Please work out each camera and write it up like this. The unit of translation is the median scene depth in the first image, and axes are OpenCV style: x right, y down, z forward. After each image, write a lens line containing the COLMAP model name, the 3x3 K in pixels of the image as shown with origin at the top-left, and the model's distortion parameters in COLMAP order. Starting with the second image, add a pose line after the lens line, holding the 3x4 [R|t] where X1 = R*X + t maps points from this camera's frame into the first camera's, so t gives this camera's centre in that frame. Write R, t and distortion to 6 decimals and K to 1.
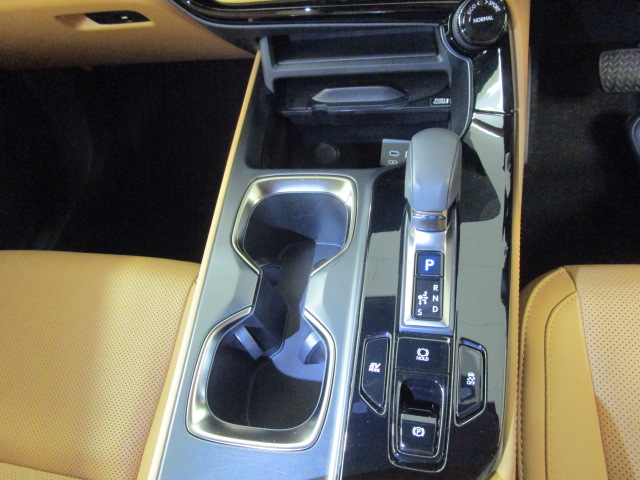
lens RADIAL K [[461.4, 0, 319.9], [0, 461.4, 229.1], [0, 0, 1]] dist [0.006088, -0.005191]
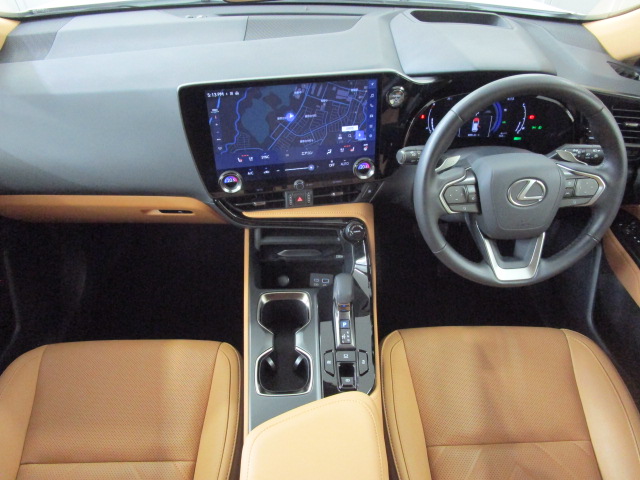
lens RADIAL K [[461.4, 0, 319.9], [0, 461.4, 229.1], [0, 0, 1]] dist [0.006088, -0.005191]
pose [[0.962188, 0.023925, 0.271334, -0.519753], [0.046000, 0.967556, -0.248435, 0.165561], [-0.268475, 0.251523, 0.929870, -1.280611]]
